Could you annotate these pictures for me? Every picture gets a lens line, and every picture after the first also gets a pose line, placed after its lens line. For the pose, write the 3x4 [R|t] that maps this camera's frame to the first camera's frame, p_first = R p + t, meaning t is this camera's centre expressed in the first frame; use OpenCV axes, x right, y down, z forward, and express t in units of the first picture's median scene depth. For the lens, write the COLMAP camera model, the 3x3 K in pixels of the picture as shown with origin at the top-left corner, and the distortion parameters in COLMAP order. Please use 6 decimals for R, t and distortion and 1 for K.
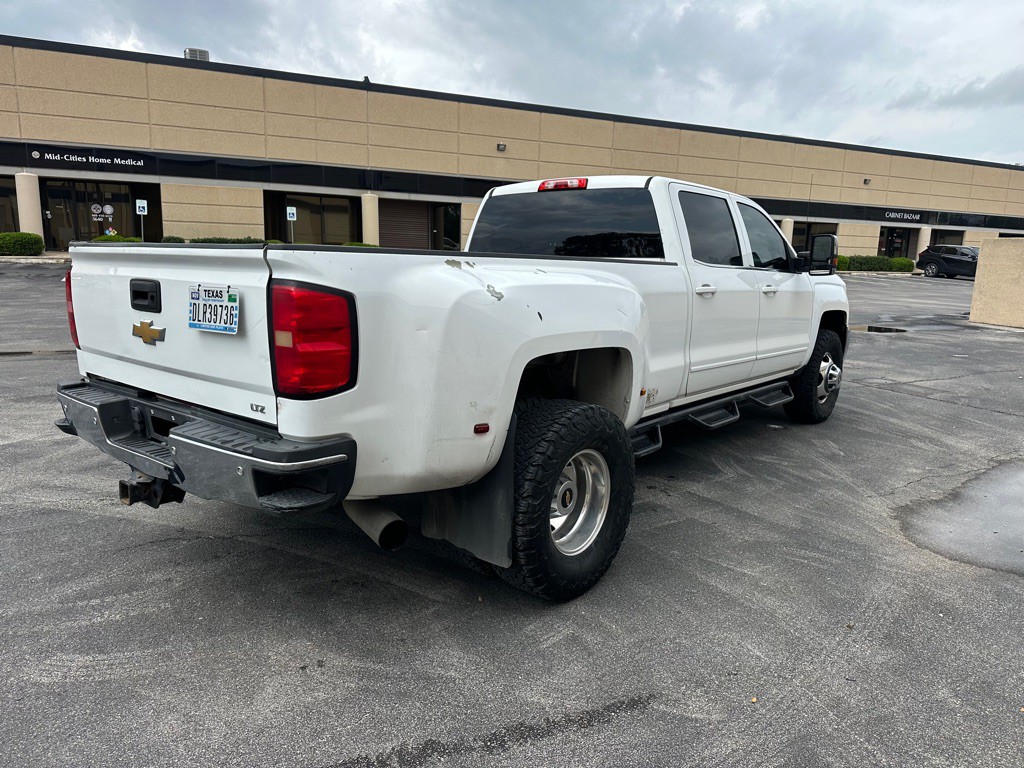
lens RADIAL K [[718.6, 0, 521.4], [0, 718.6, 394.6], [0, 0, 1]] dist [0.034045, -0.032594]
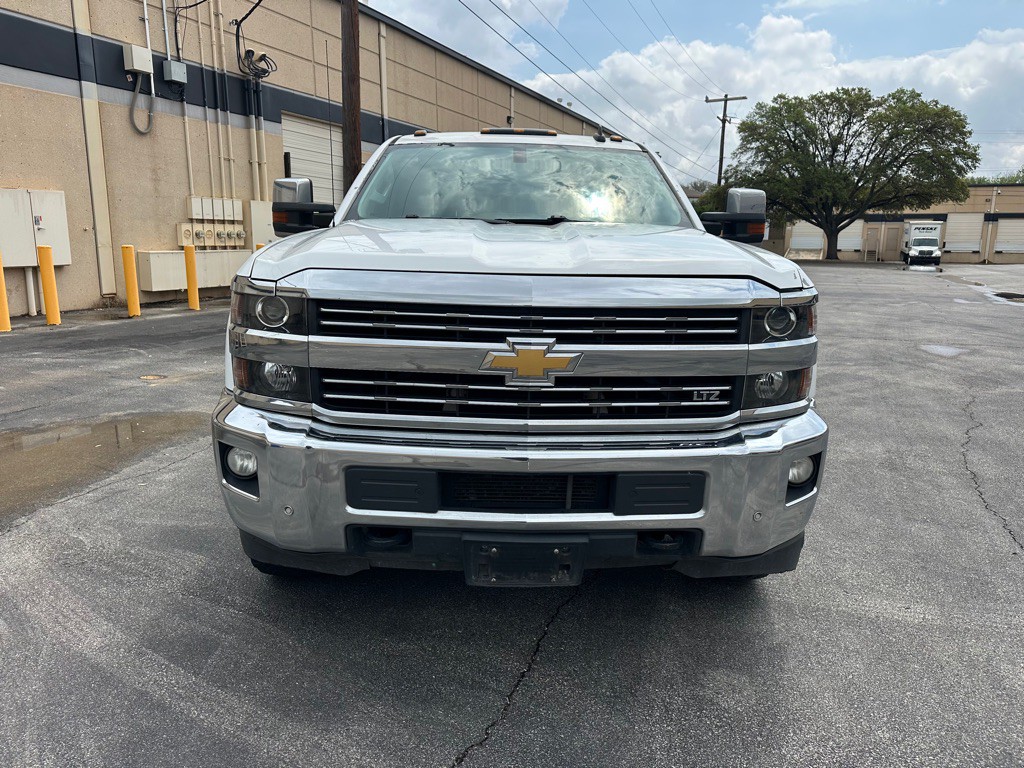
lens RADIAL K [[718.6, 0, 517.6], [0, 718.6, 382.1], [0, 0, 1]] dist [0.034045, -0.032594]
pose [[-0.757082, 0.092154, -0.646787, 0.794962], [-0.160562, 0.933393, 0.320932, -0.325611], [0.633282, 0.346821, -0.691859, 1.850873]]
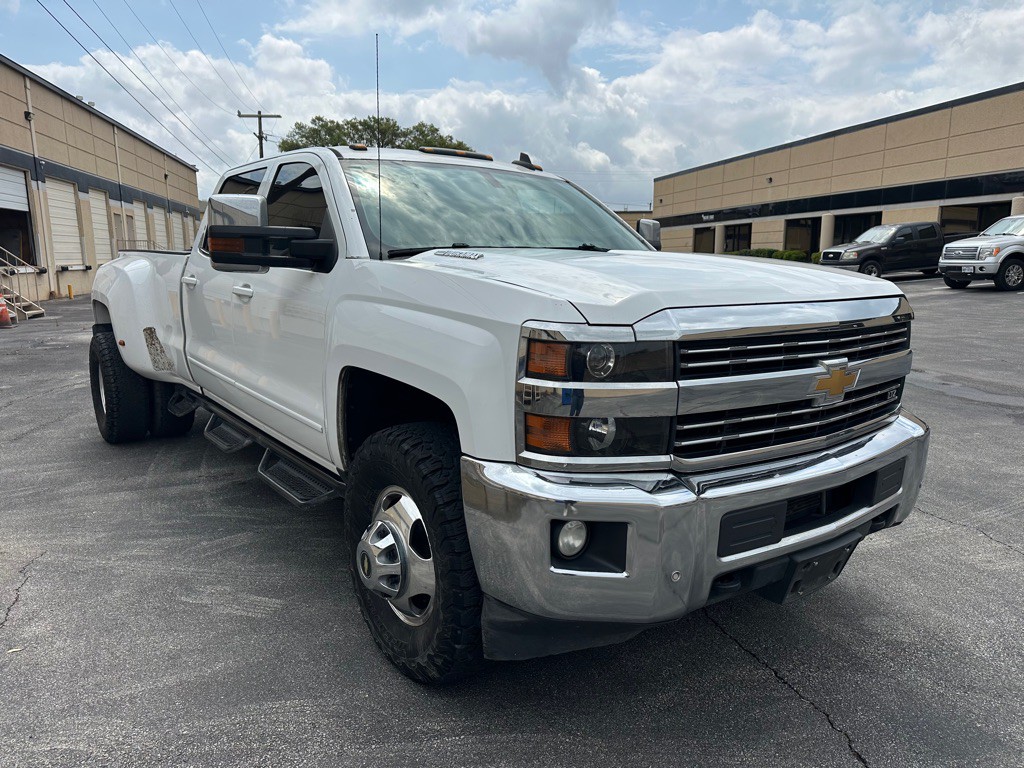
lens RADIAL K [[718.6, 0, 515.3], [0, 718.6, 393.9], [0, 0, 1]] dist [0.034045, -0.032594]
pose [[-0.235740, 0.154131, -0.959516, 0.996730], [-0.193291, 0.960180, 0.201727, -0.251972], [0.952400, 0.233021, -0.196561, 1.476009]]
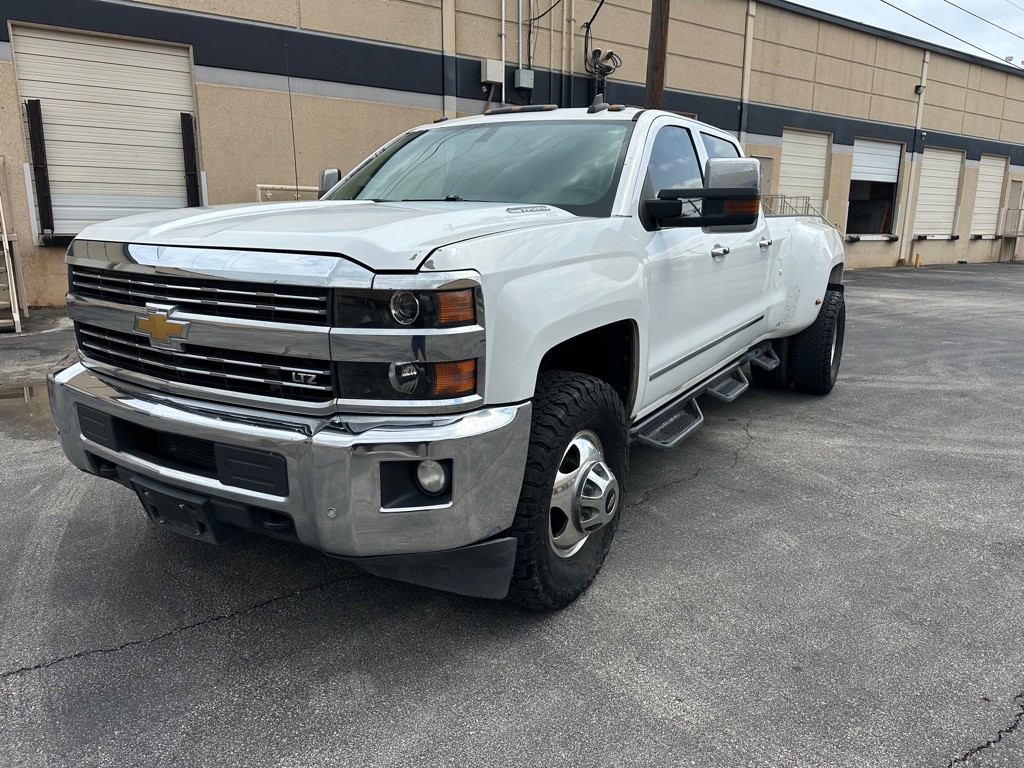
lens RADIAL K [[718.6, 0, 510.2], [0, 718.6, 388.3], [0, 0, 1]] dist [0.034045, -0.032594]
pose [[-0.989058, -0.008366, -0.147292, 0.380879], [-0.067661, 0.912924, 0.402482, -0.365938], [0.131099, 0.408044, -0.903500, 2.015484]]
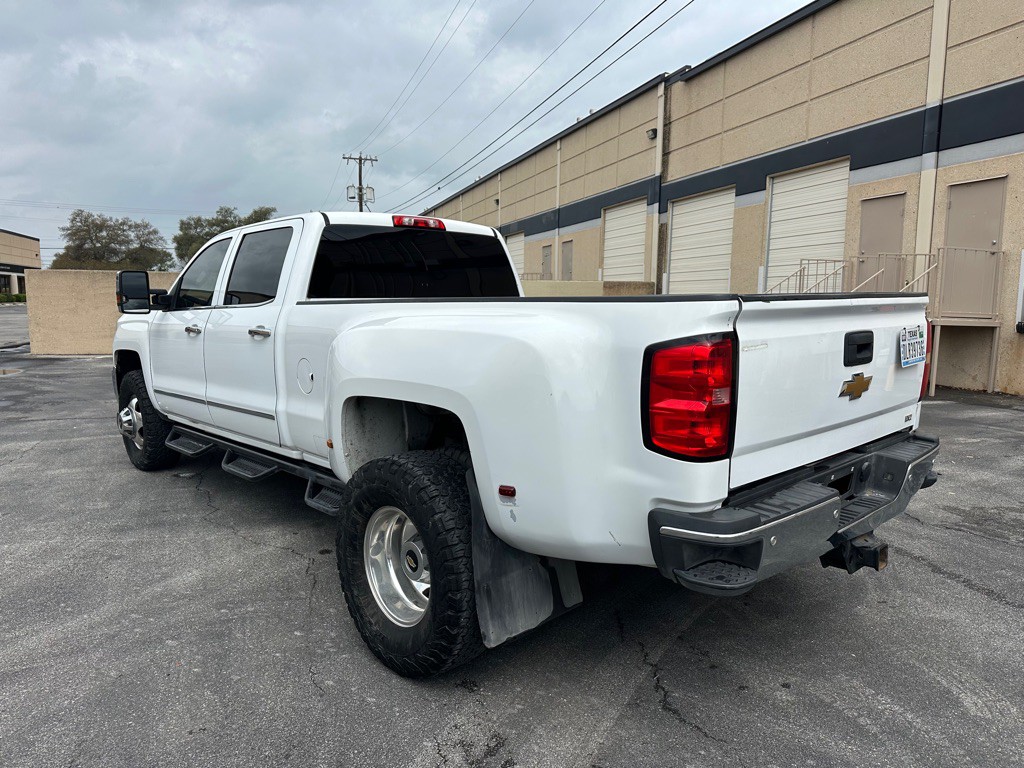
lens RADIAL K [[718.6, 0, 513.9], [0, 718.6, 394.8], [0, 0, 1]] dist [0.034045, -0.032594]
pose [[0.136791, -0.160323, 0.977540, -0.865093], [0.196217, 0.971649, 0.131899, -0.166066], [-0.970972, 0.173767, 0.164370, 0.734634]]
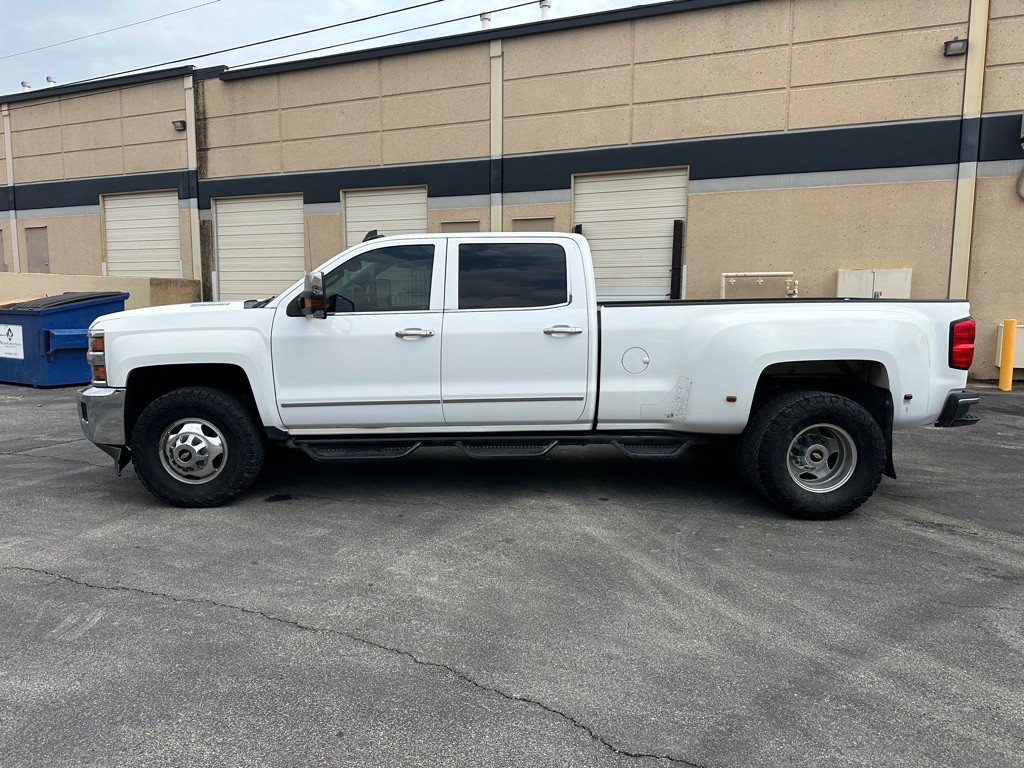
lens RADIAL K [[718.6, 0, 508.1], [0, 718.6, 384.4], [0, 0, 1]] dist [0.034045, -0.032594]
pose [[-0.646466, -0.122524, 0.753040, -0.793865], [0.127106, 0.955930, 0.264653, -0.386878], [-0.752281, 0.266805, -0.602403, 1.828950]]
